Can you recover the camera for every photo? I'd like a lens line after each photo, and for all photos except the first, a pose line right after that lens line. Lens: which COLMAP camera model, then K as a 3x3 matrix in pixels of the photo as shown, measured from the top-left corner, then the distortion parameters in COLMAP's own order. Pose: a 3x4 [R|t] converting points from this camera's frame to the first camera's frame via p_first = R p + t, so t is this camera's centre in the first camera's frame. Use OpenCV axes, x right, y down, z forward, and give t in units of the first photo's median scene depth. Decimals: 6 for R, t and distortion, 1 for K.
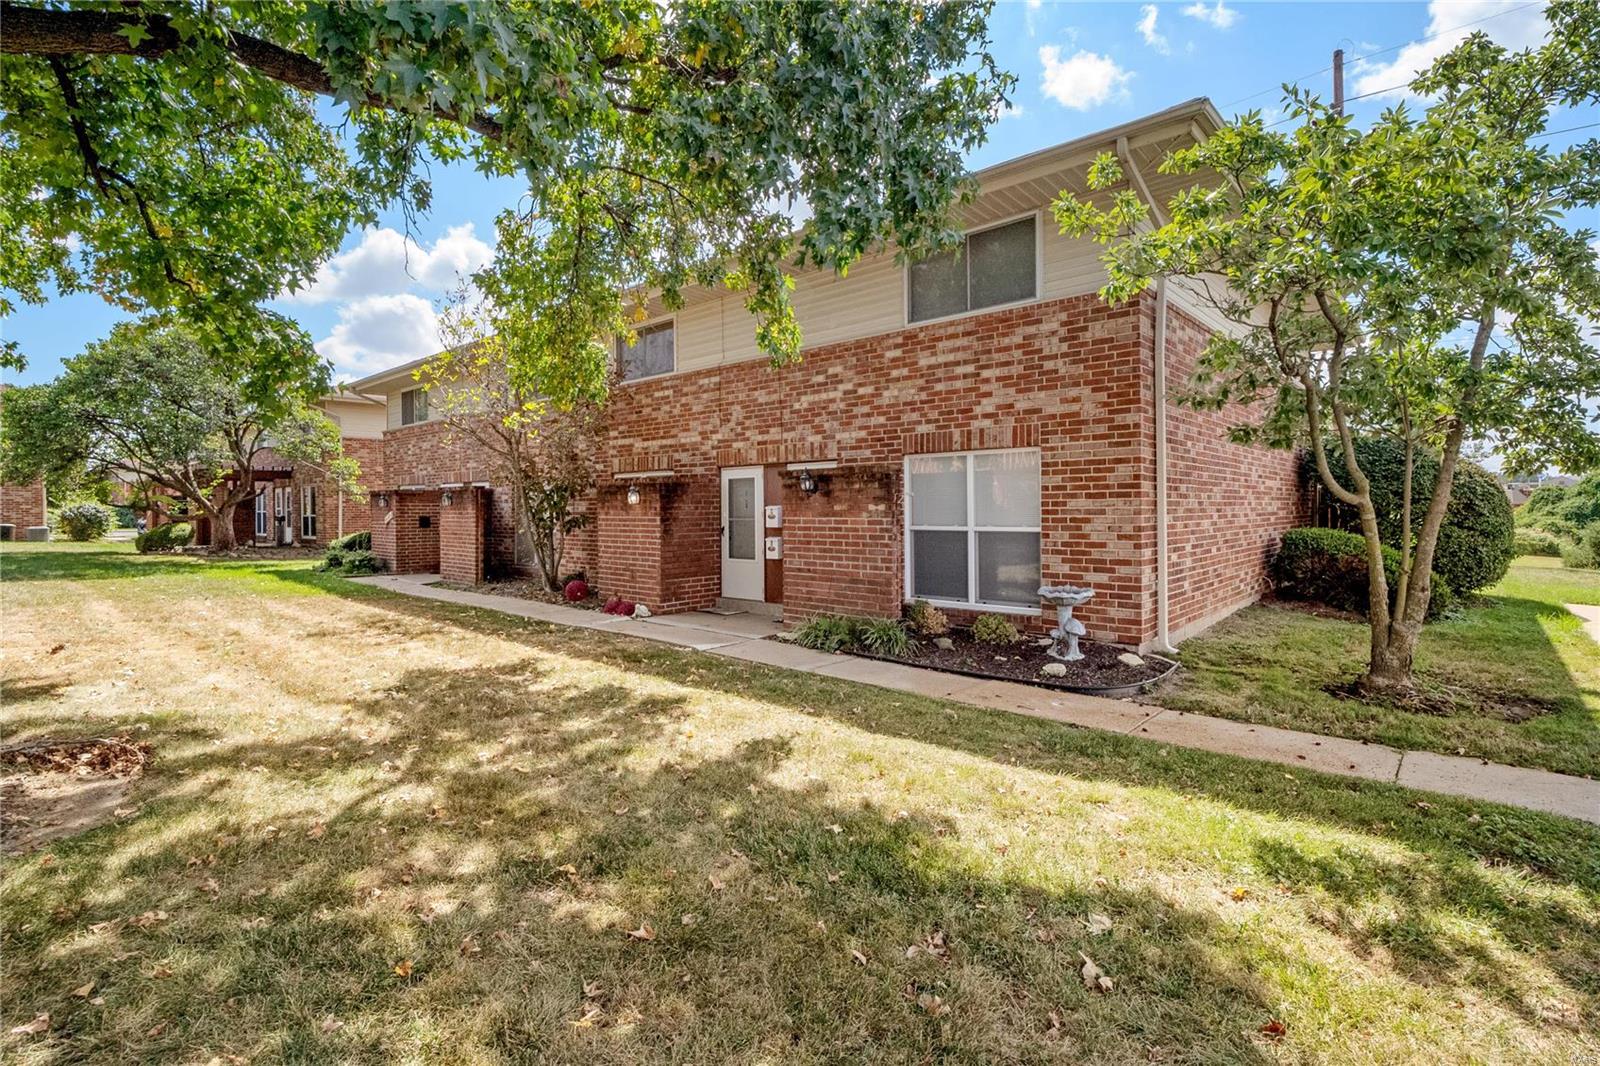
lens RADIAL K [[761.9, 0, 798.0], [0, 761.9, 523.9], [0, 0, 1]] dist [-0.008949, -0.002604]
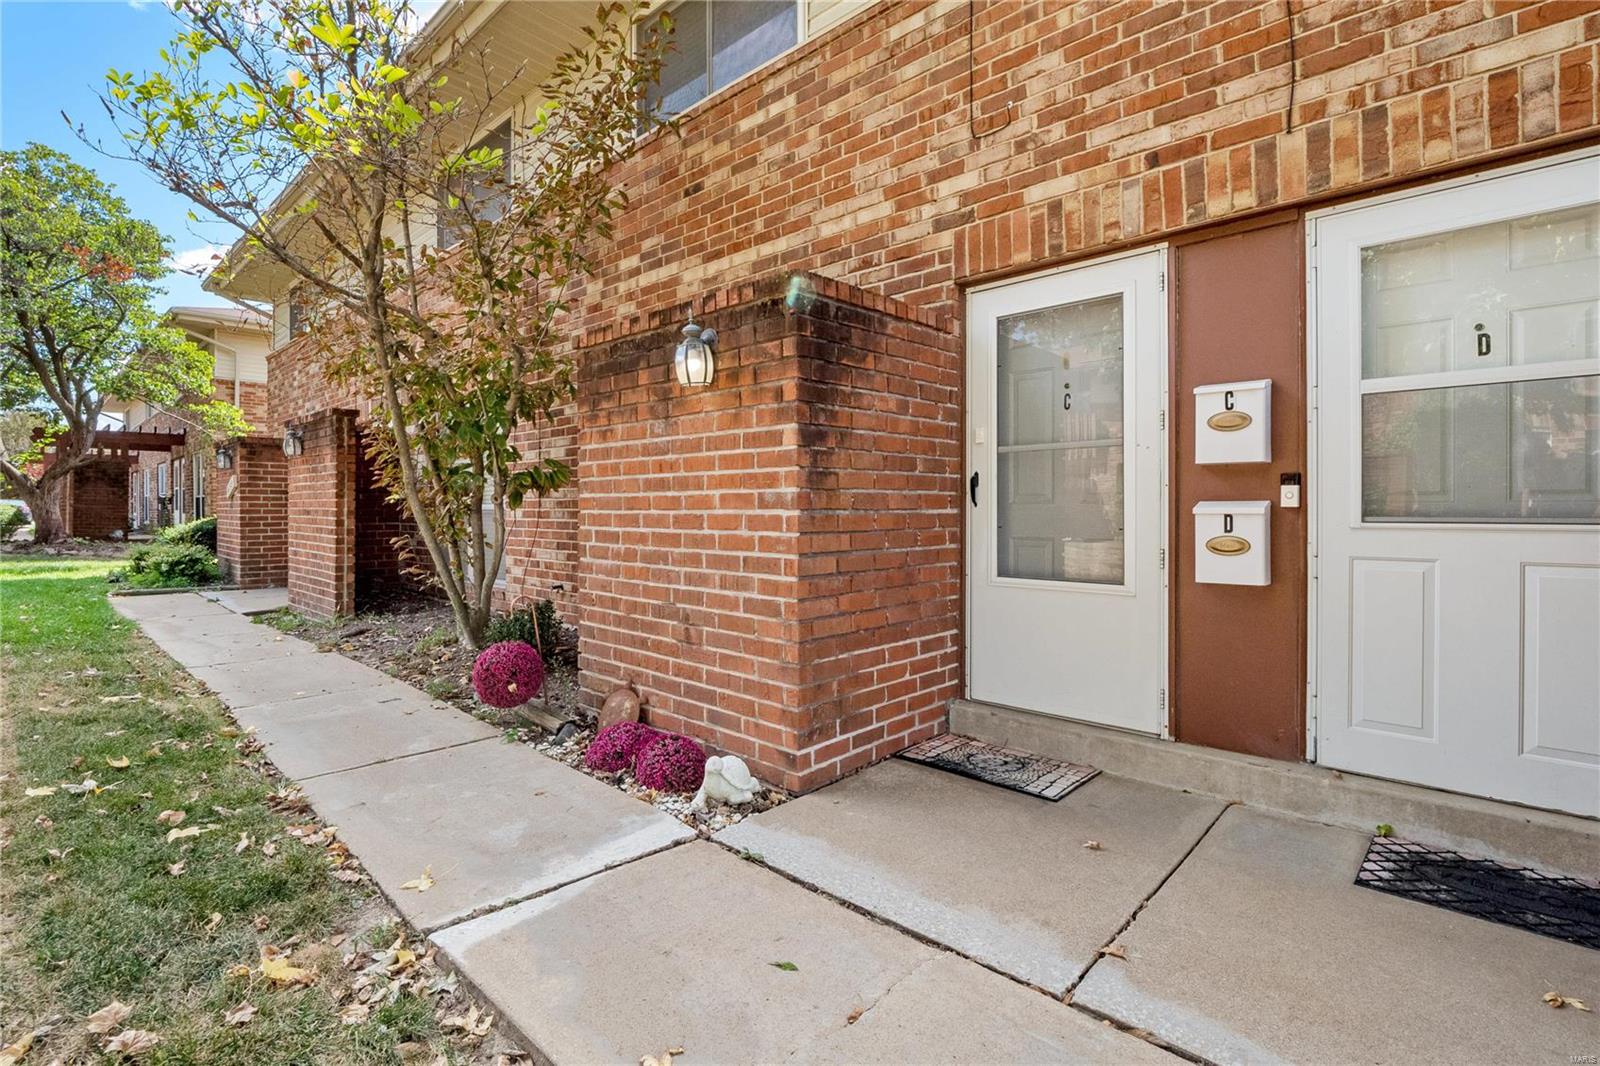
lens RADIAL K [[761.9, 0, 800.9], [0, 761.9, 526.4], [0, 0, 1]] dist [-0.008949, -0.002604]
pose [[0.999755, 0.005863, -0.021322, -0.163289], [-0.005754, 0.999970, 0.005167, 0.023995], [0.021352, -0.005043, 0.999759, 0.689592]]
